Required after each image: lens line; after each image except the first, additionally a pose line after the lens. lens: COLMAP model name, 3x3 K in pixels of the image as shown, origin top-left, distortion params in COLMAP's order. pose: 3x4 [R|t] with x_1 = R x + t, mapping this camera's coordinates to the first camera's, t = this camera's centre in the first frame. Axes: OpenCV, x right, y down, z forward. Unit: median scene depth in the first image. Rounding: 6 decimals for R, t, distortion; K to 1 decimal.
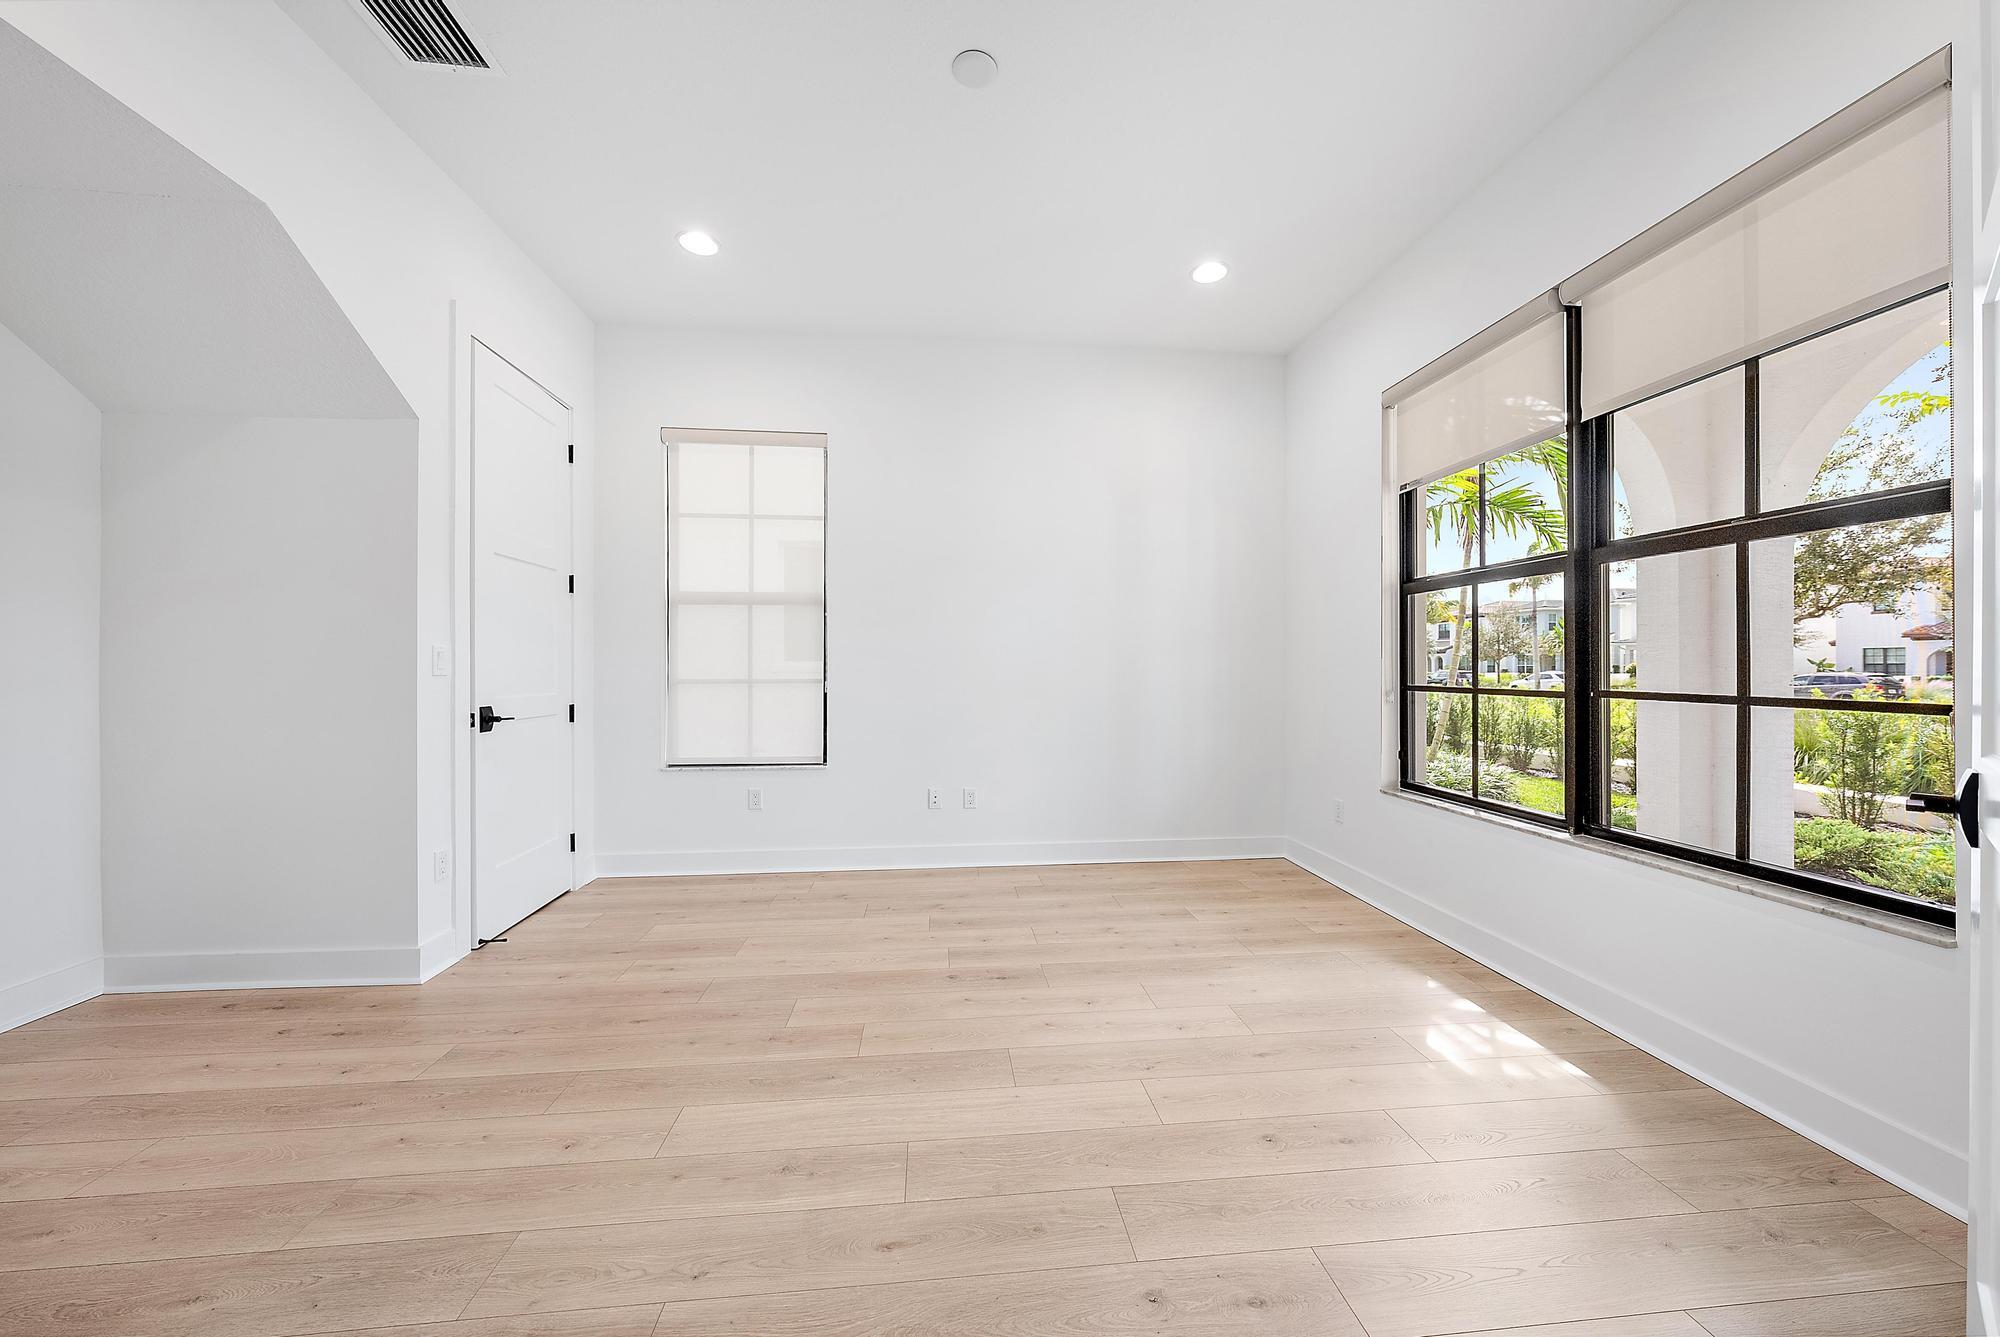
lens RADIAL K [[683.9, 0, 1005.8], [0, 683.9, 662.0], [0, 0, 1]] dist [-0.002283, -0.000122]
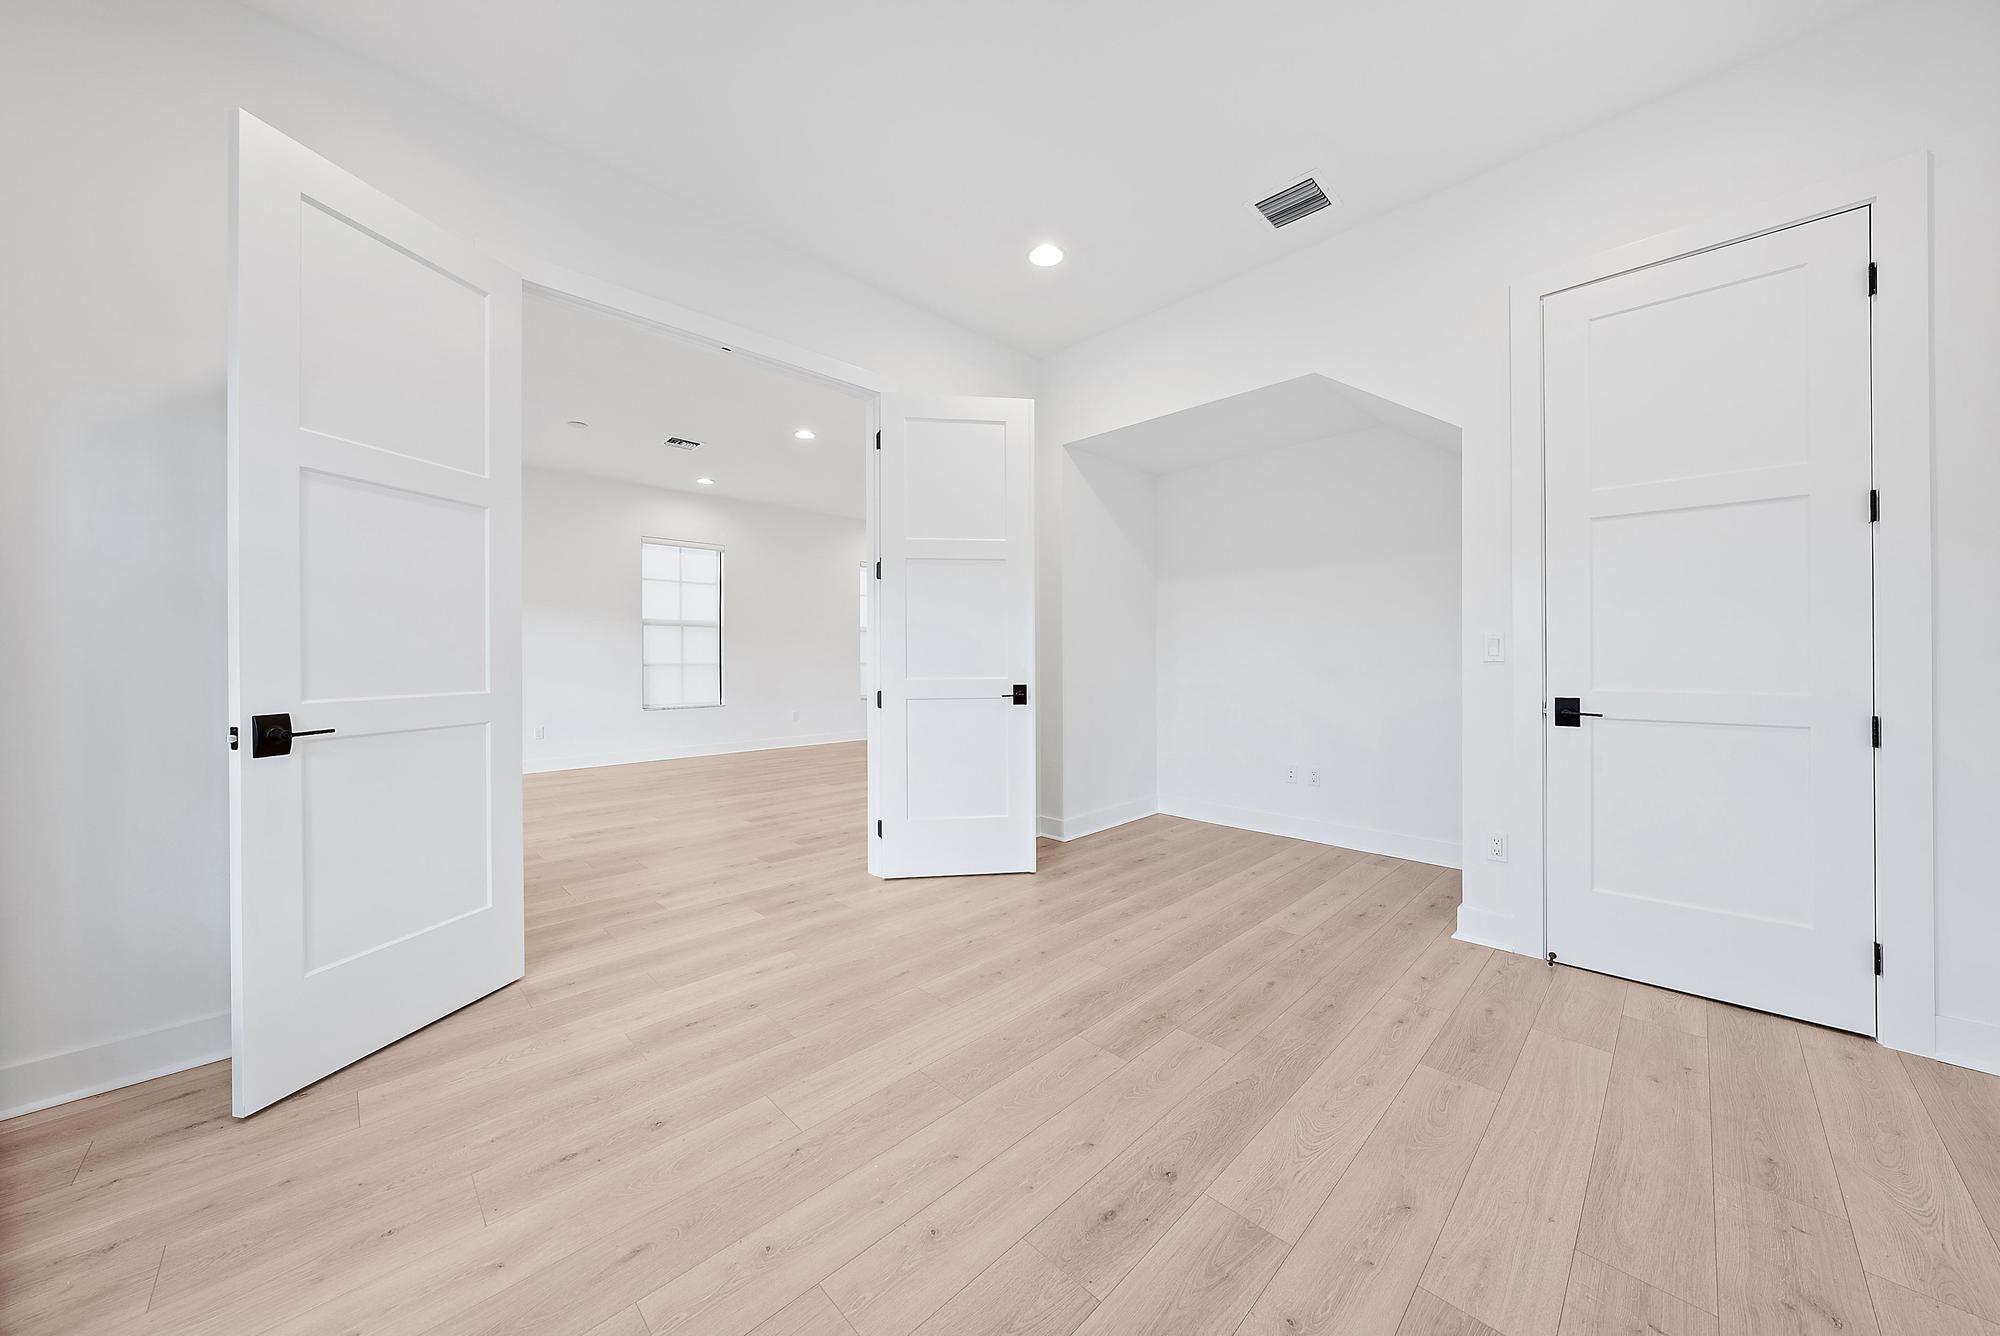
lens RADIAL K [[683.9, 0, 1005.8], [0, 683.9, 661.5], [0, 0, 1]] dist [-0.002283, -0.000122]
pose [[-0.780419, 0.004259, -0.625242, 0.439872], [0.009455, 0.999943, -0.004990, 0.018870], [0.625185, -0.009806, -0.780415, 1.517053]]
